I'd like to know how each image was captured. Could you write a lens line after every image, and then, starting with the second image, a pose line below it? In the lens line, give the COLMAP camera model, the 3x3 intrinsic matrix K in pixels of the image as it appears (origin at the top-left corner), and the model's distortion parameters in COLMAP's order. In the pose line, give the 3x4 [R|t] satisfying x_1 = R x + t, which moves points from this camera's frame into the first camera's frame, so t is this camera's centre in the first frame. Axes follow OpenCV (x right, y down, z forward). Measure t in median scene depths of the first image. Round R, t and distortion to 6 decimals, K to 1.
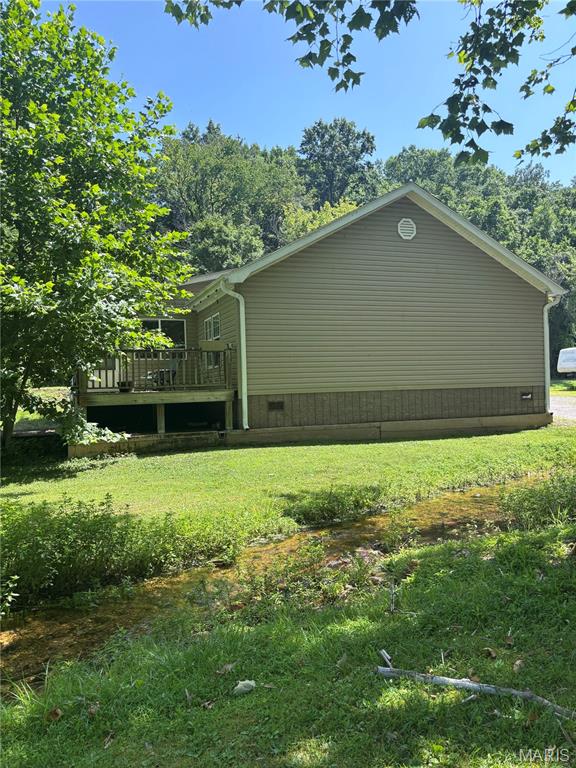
lens RADIAL K [[576.7, 0, 283.7], [0, 576.7, 383.6], [0, 0, 1]] dist [0.001906, -0.000713]
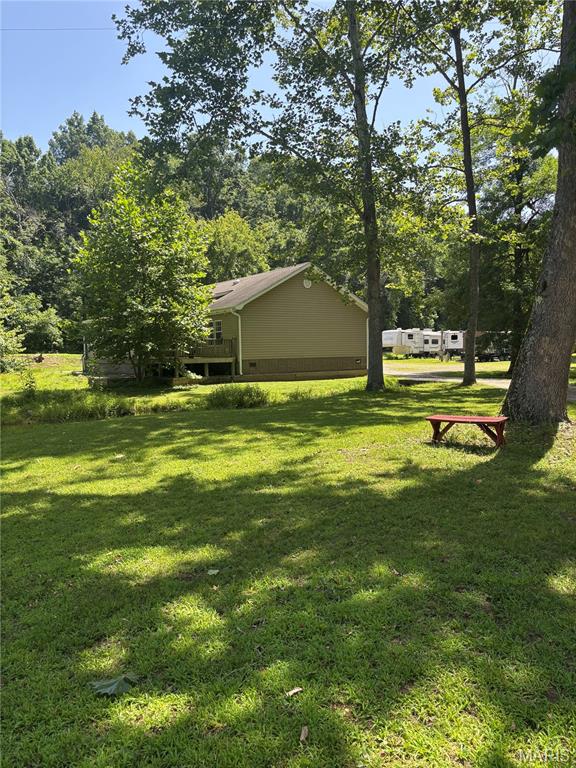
lens RADIAL K [[576.7, 0, 283.7], [0, 576.7, 383.6], [0, 0, 1]] dist [0.001906, -0.000713]
pose [[0.965797, -0.008751, 0.259150, -0.485164], [-0.004747, 0.998666, 0.051414, -0.003138], [-0.259255, -0.050886, 0.964468, -1.207620]]
